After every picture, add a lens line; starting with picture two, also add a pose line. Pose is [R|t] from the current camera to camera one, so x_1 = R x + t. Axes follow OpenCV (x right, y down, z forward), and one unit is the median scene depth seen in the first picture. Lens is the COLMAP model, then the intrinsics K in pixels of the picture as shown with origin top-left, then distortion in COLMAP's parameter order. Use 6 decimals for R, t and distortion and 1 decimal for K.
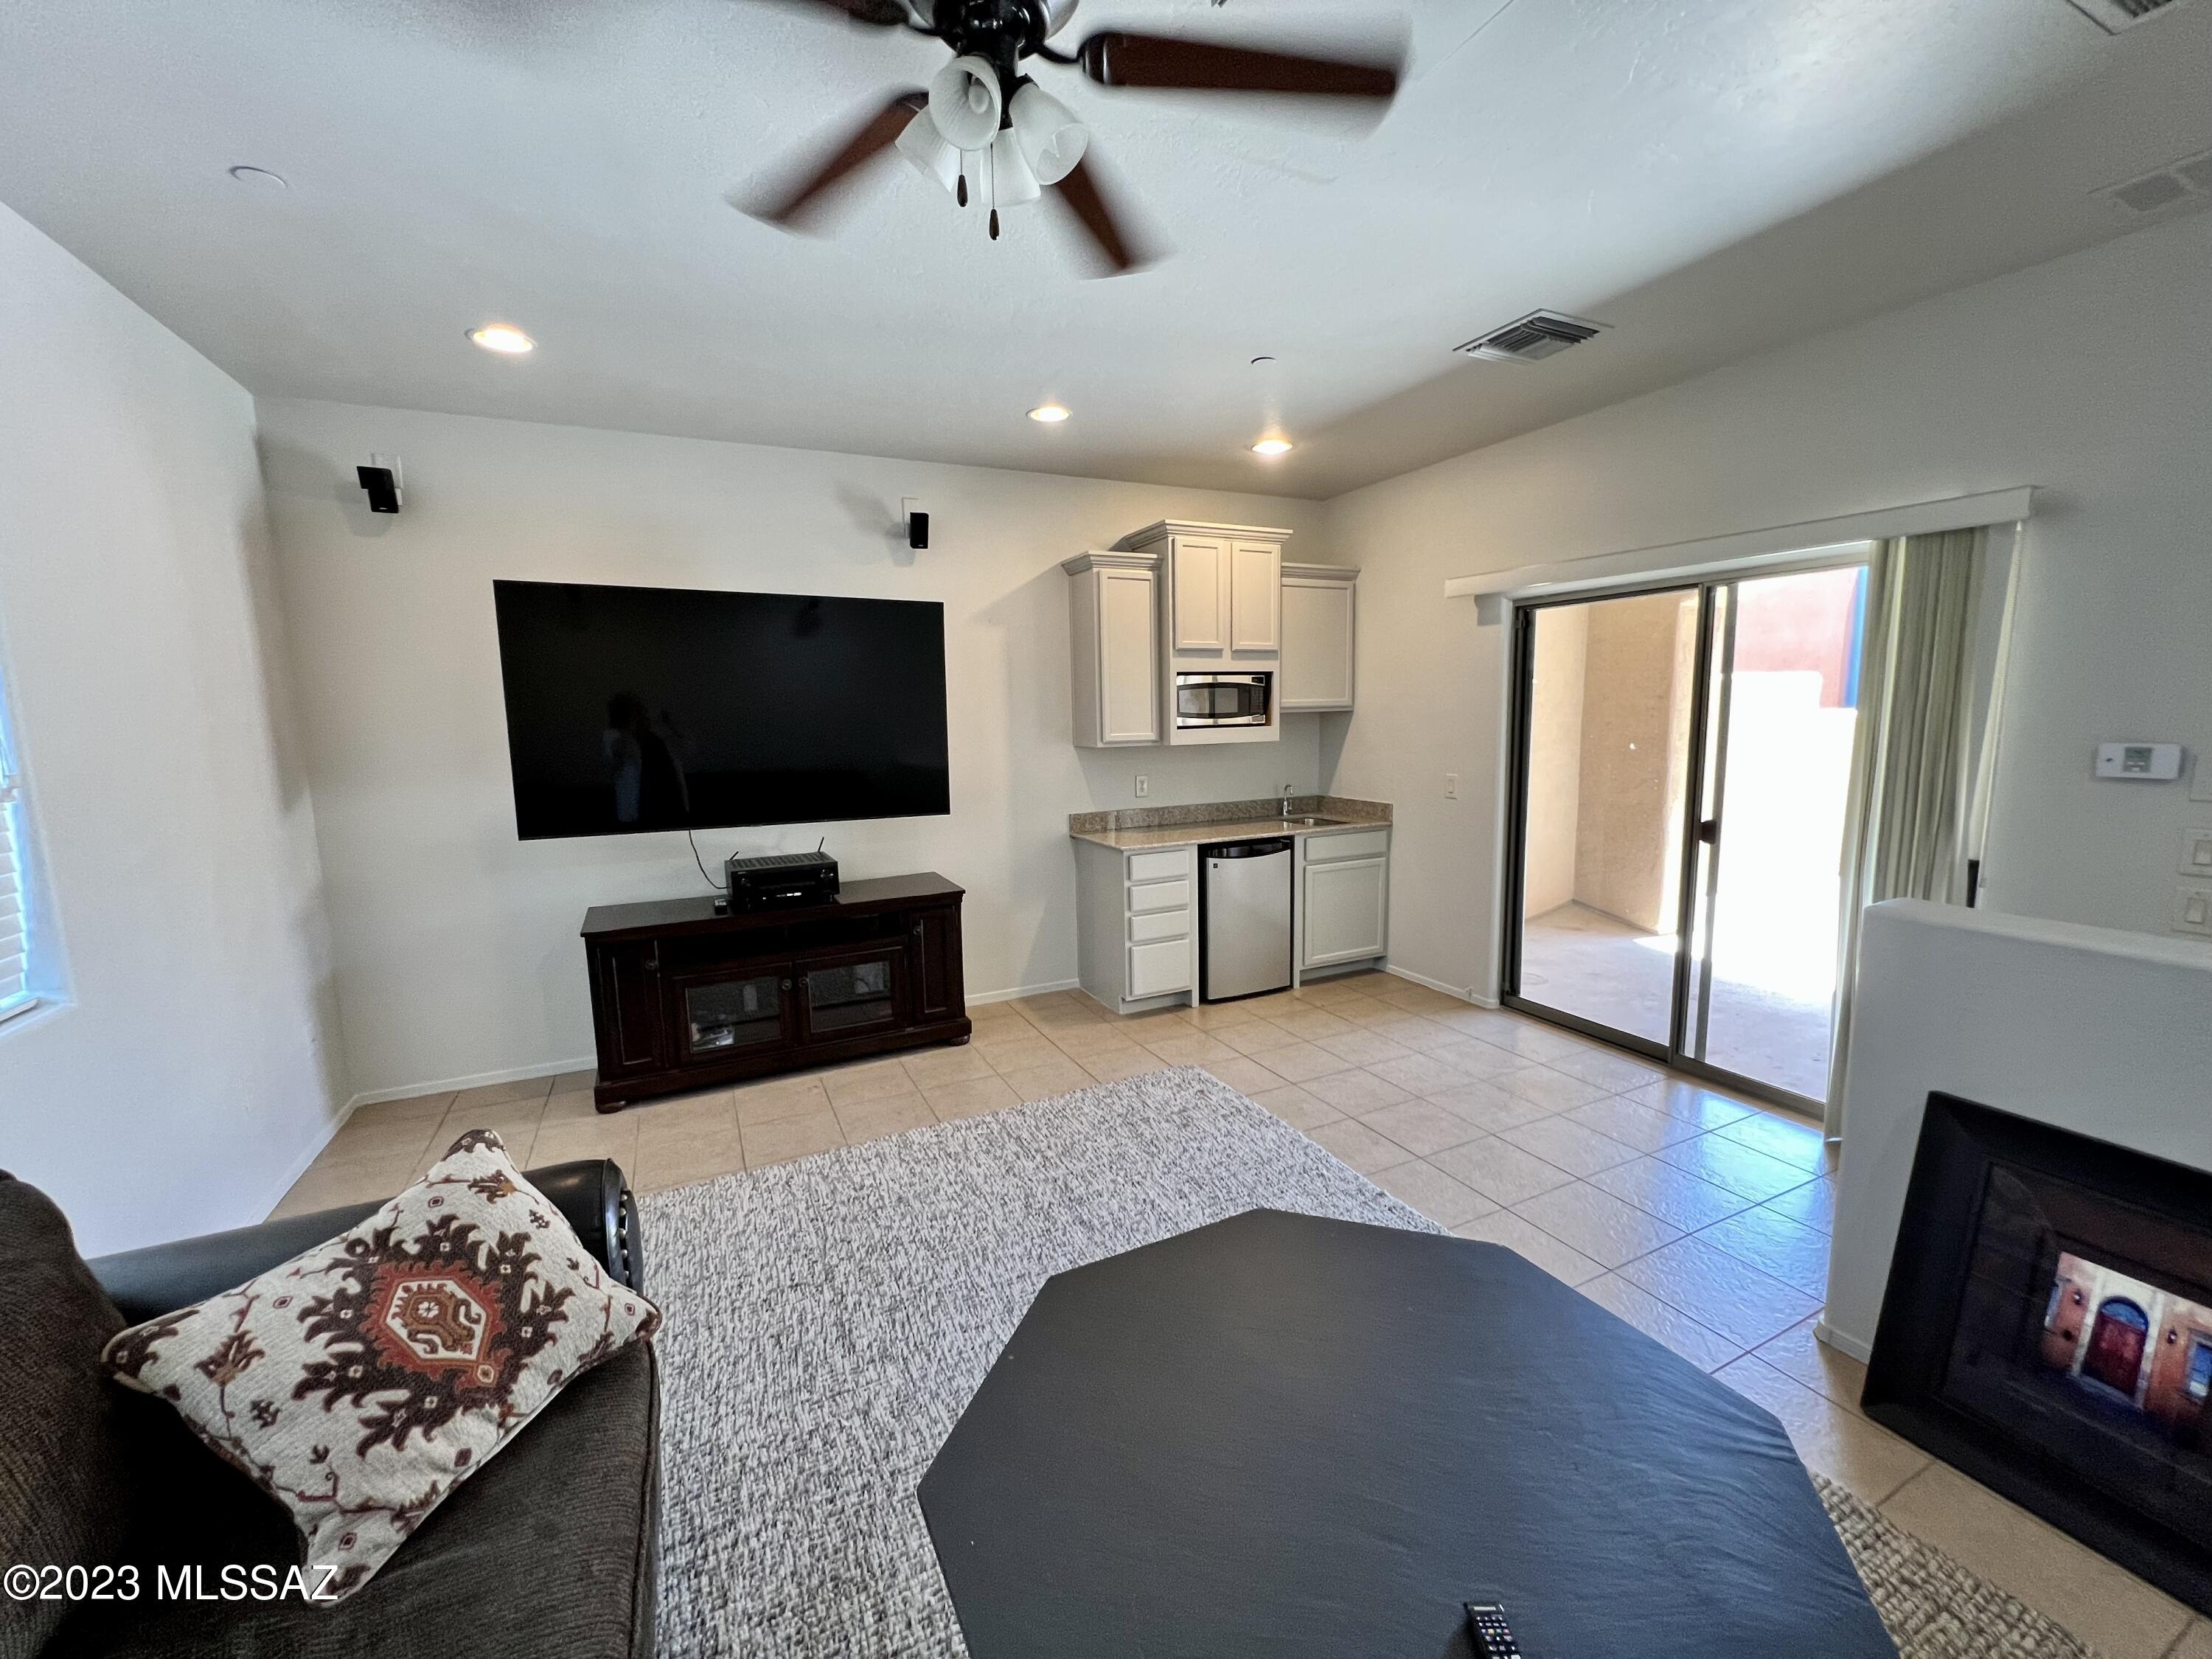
lens RADIAL K [[886.3, 0, 1110.2], [0, 886.3, 834.4], [0, 0, 1]] dist [-0.000882, 0.000718]
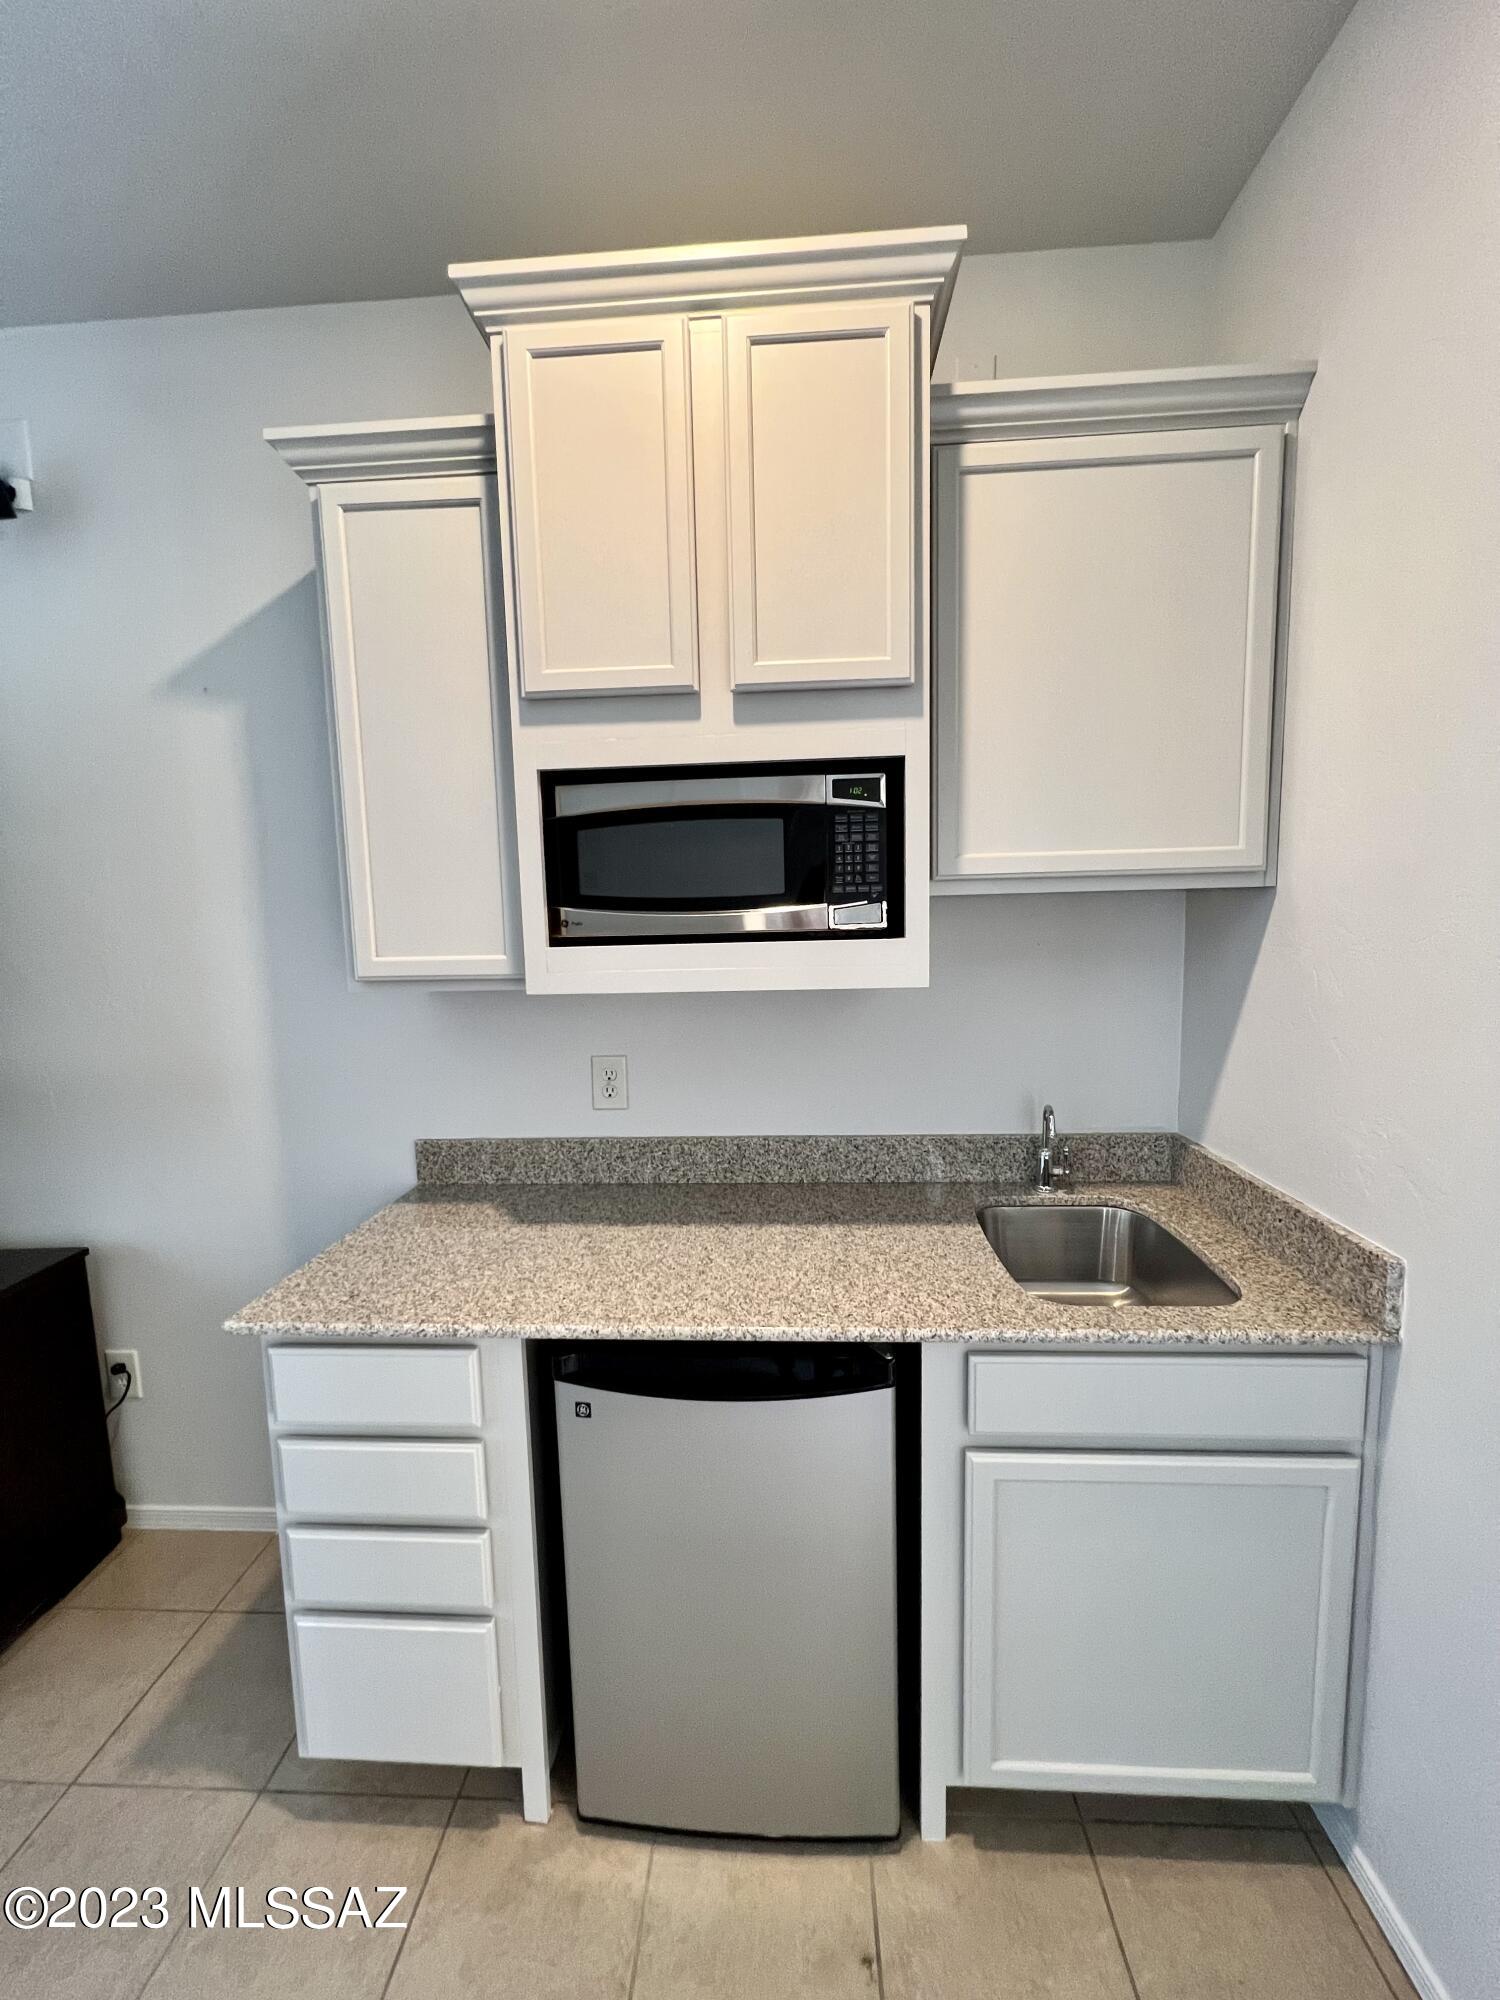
lens RADIAL K [[788.4, 0, 746.9], [0, 788.4, 1002.4], [0, 0, 1]] dist [-0.006568, 0.000108]
pose [[0.874144, 0.055096, -0.482531, 0.317265], [-0.062653, 0.998035, 0.000456, -0.115666], [0.481608, 0.029834, 0.875879, 0.877623]]
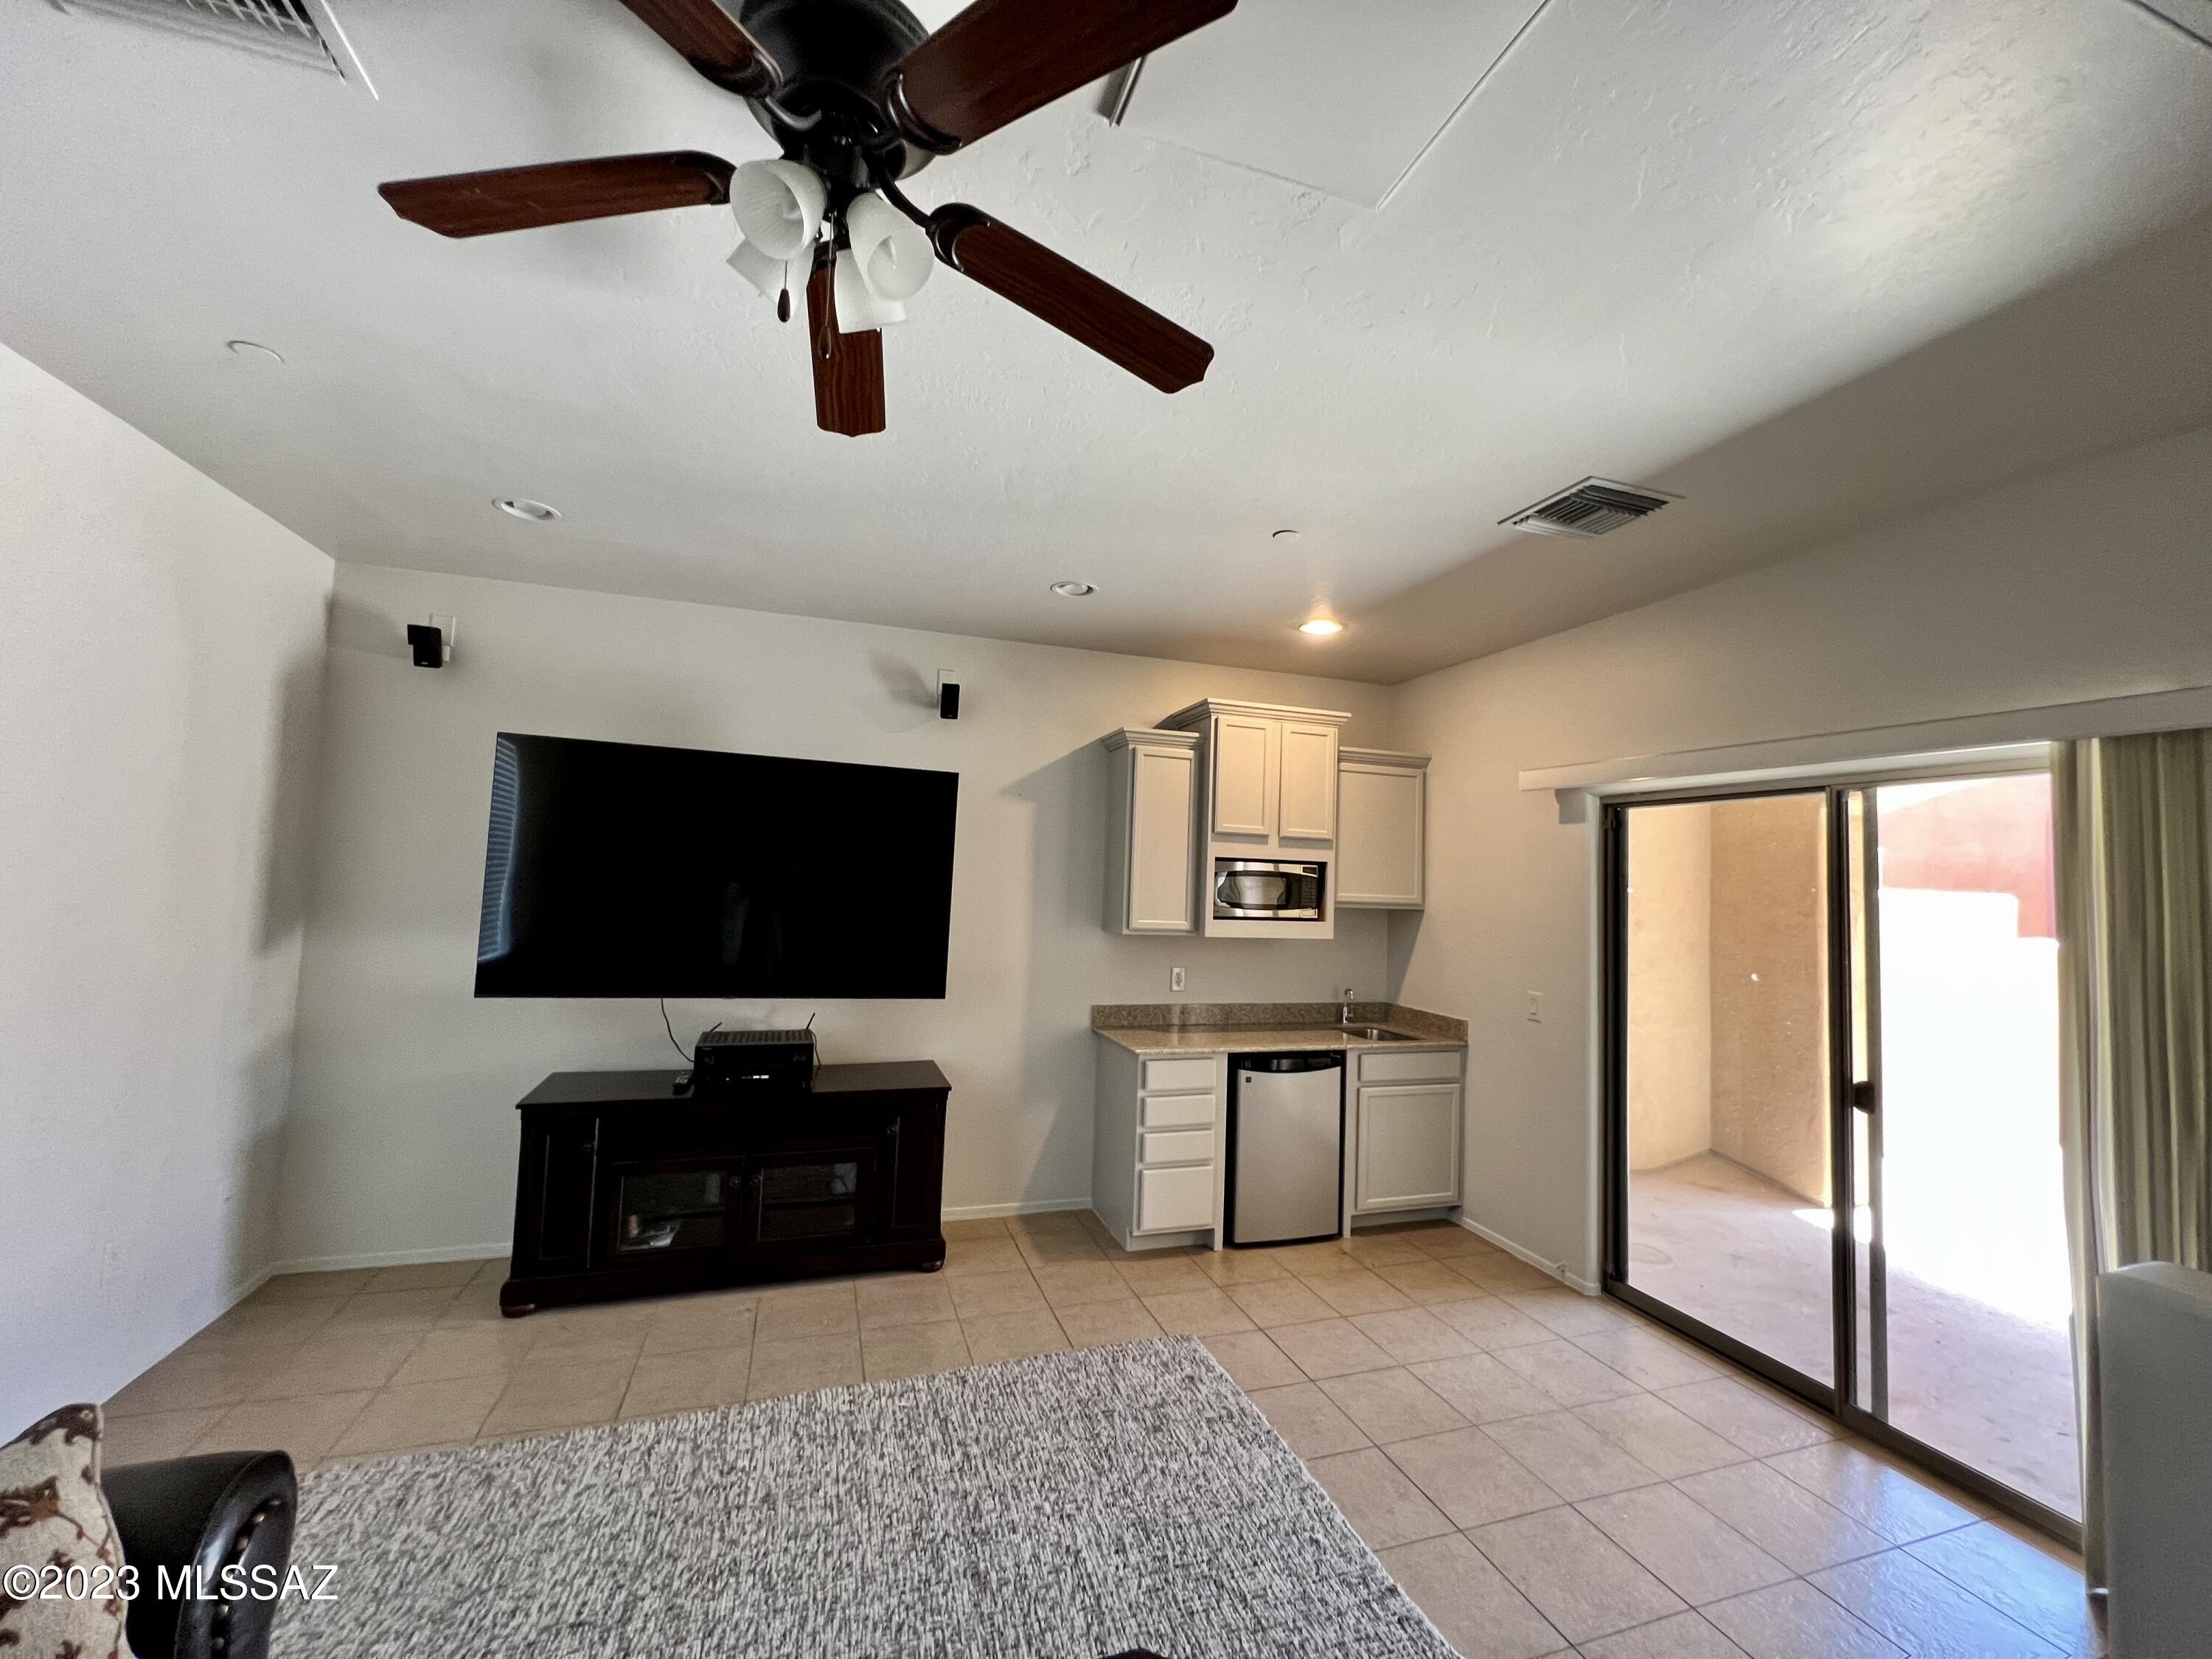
lens RADIAL K [[886.3, 0, 1110.2], [0, 886.3, 834.4], [0, 0, 1]] dist [-0.000882, 0.000718]
pose [[0.989852, 0.049074, -0.133361, 0.098725], [-0.074047, 0.979122, -0.189307, -0.028175], [0.121286, 0.197261, 0.972820, 0.103701]]
